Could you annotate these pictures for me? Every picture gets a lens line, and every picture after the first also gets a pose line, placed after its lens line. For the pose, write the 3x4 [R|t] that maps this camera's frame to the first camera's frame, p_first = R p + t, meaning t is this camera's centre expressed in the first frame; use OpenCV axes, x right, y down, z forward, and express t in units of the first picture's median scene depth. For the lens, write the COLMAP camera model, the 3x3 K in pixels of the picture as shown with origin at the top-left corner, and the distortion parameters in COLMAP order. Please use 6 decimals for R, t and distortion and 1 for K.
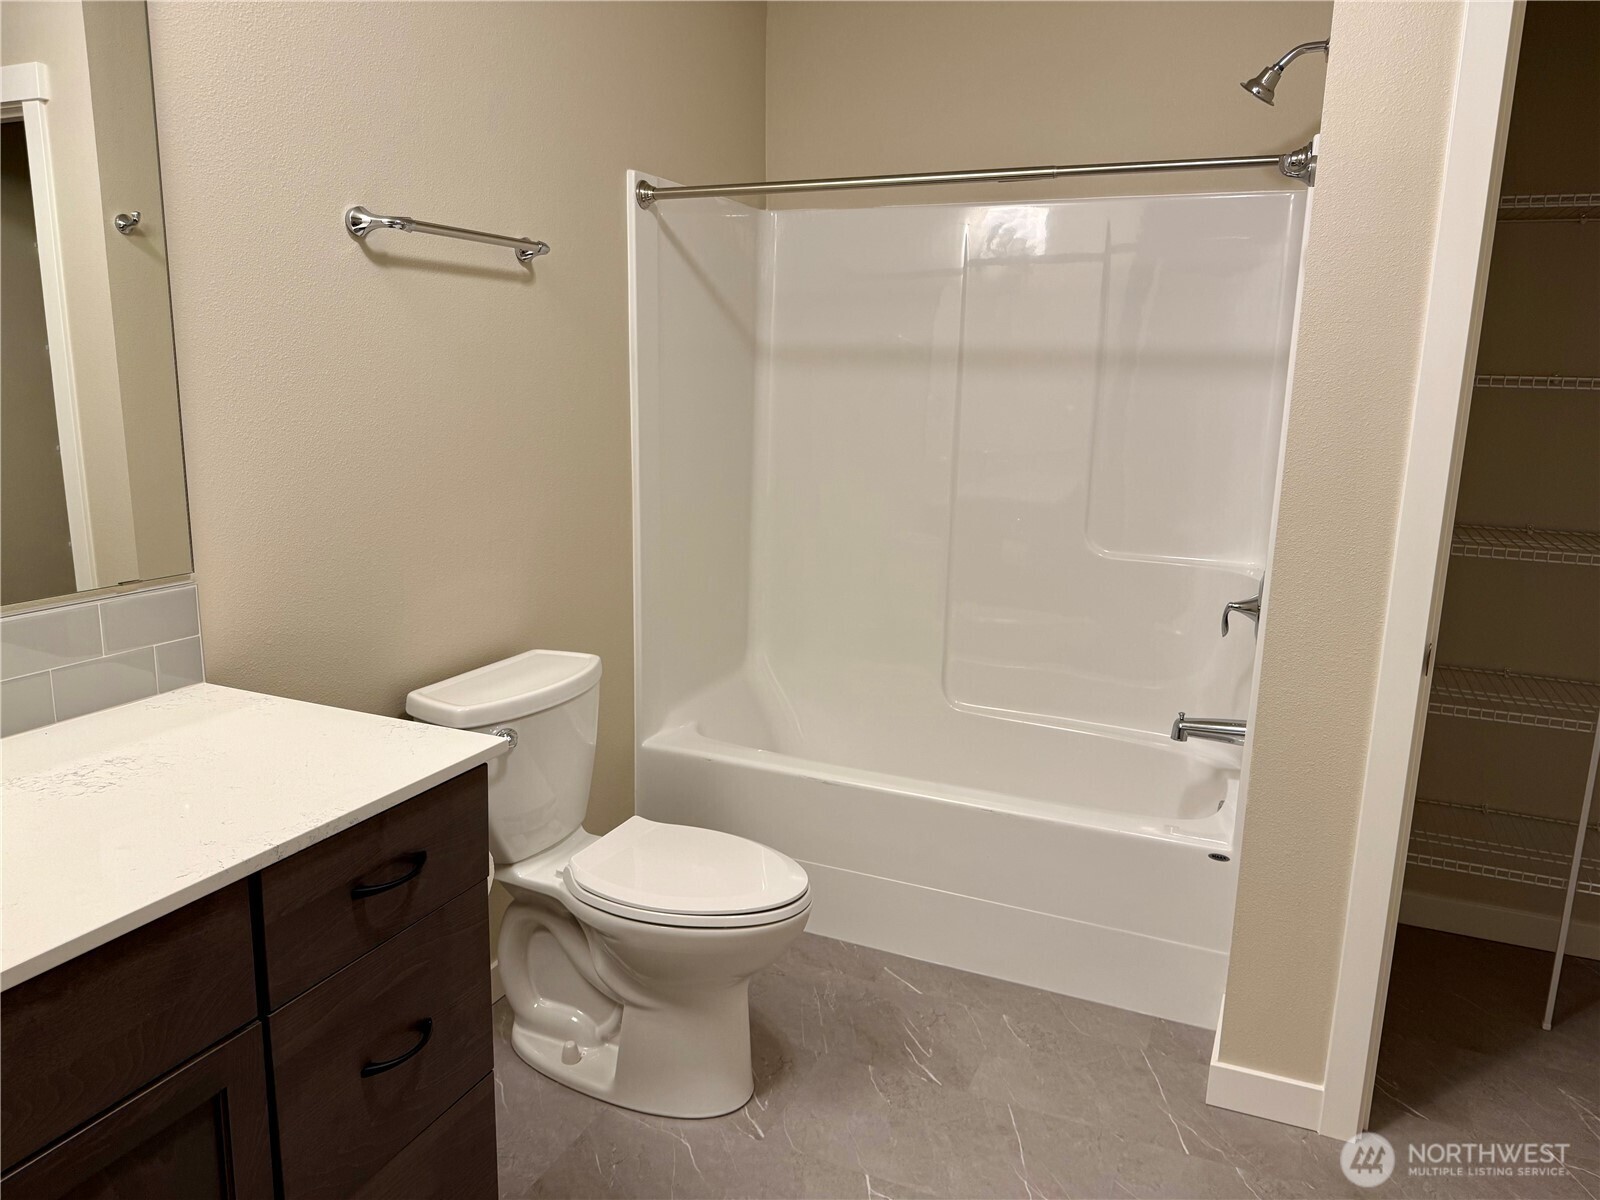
lens RADIAL K [[1115.7, 0, 796.5], [0, 1115.7, 596.6], [0, 0, 1]] dist [0.000978, -0.008084]
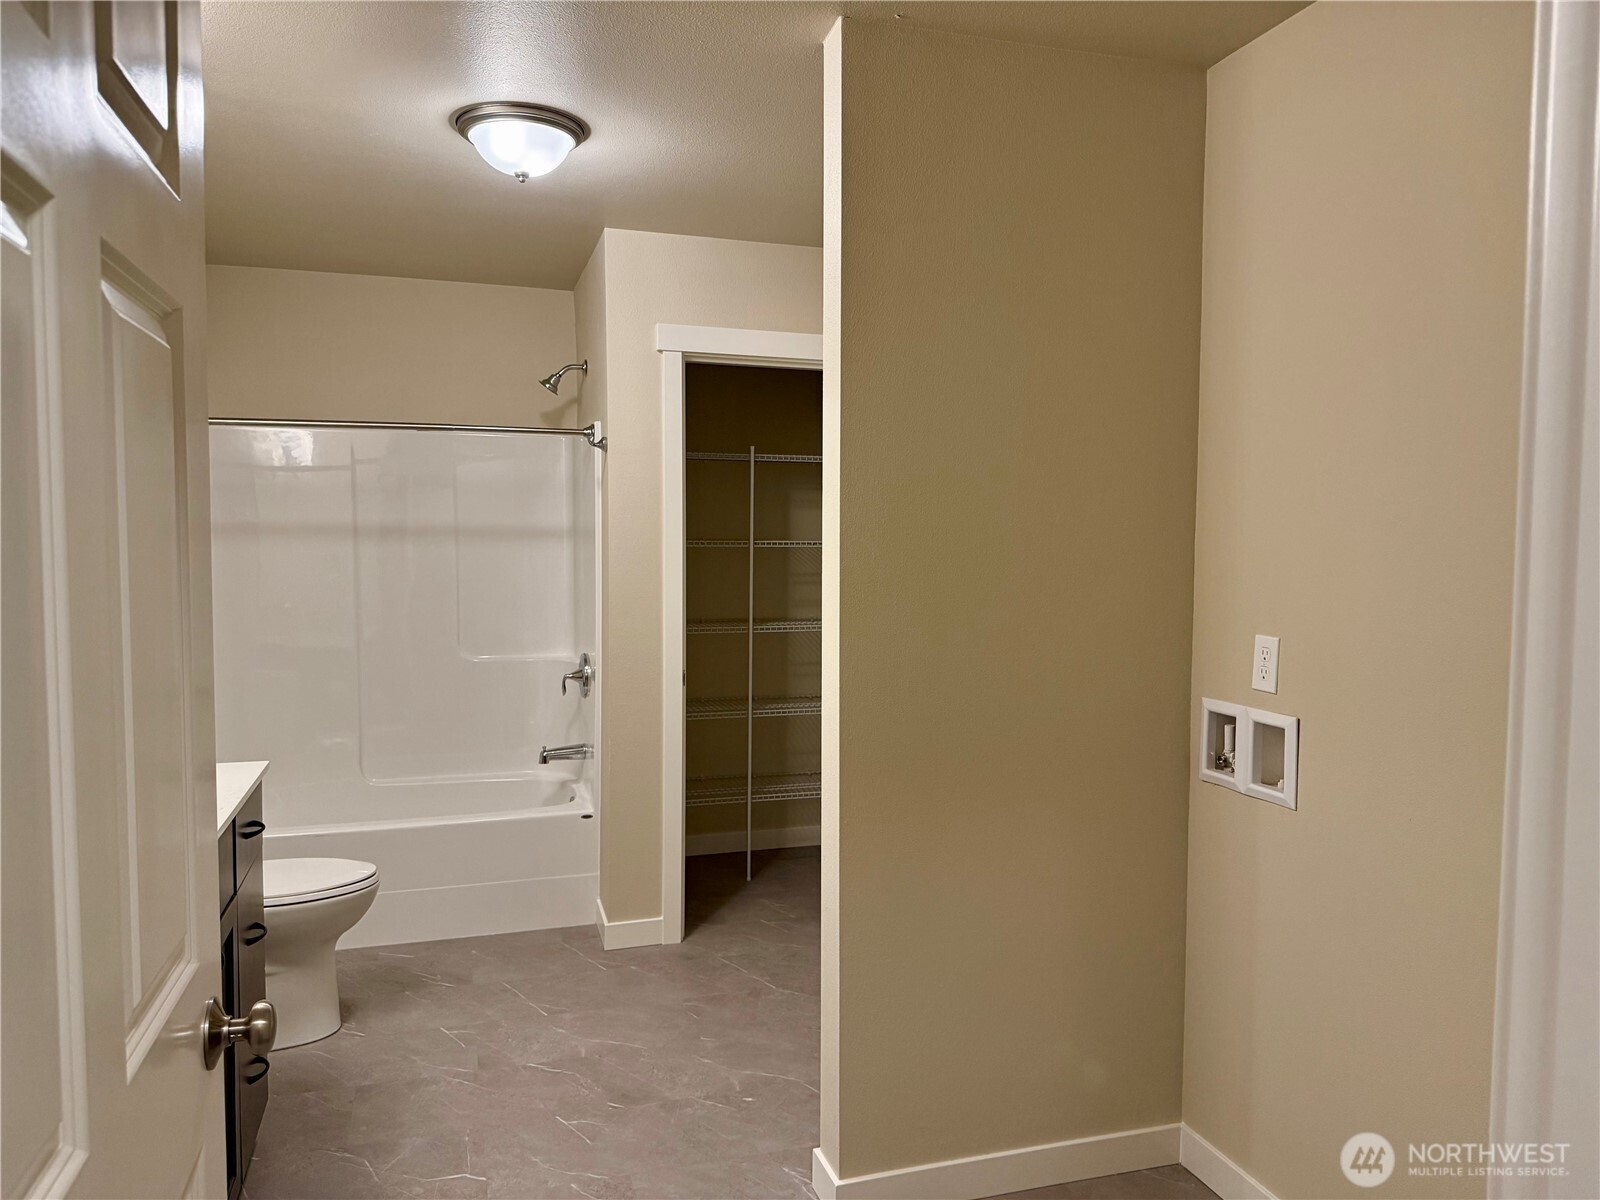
lens RADIAL K [[1115.7, 0, 796.5], [0, 1115.7, 596.6], [0, 0, 1]] dist [0.000978, -0.008084]
pose [[0.750922, -0.048290, 0.658623, -0.495844], [0.144316, 0.985217, -0.092305, 0.103932], [-0.644430, 0.164364, 0.746790, -0.551271]]
